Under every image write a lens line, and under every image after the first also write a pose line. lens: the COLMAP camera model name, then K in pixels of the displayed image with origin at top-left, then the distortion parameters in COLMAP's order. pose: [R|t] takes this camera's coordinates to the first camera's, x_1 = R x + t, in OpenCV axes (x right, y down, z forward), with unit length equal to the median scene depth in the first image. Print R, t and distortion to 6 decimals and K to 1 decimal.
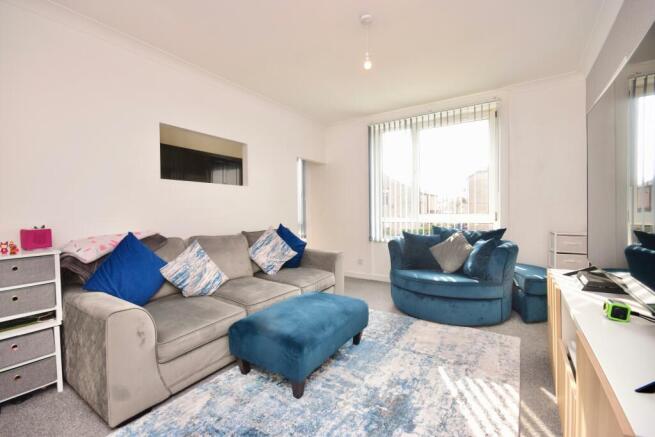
lens RADIAL K [[293.7, 0, 326.9], [0, 293.7, 216.7], [0, 0, 1]] dist [-0.002173, -0.000049]
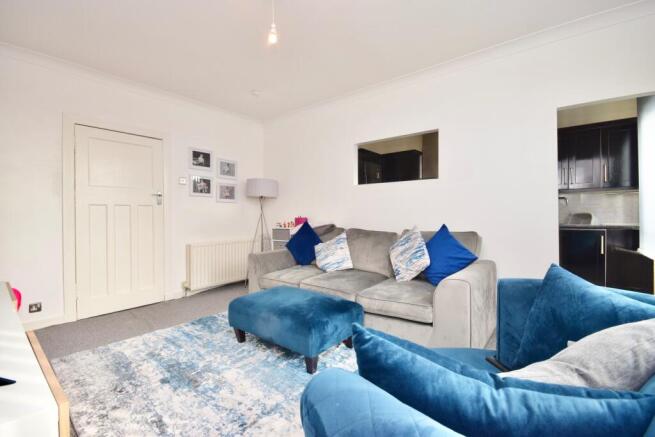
lens RADIAL K [[293.7, 0, 326.9], [0, 293.7, 216.7], [0, 0, 1]] dist [-0.002173, -0.000049]
pose [[-0.121664, 0.017251, -0.992421, 0.997519], [-0.018089, 0.999644, 0.019594, -0.007622], [0.992407, 0.020336, -0.121309, 1.282378]]
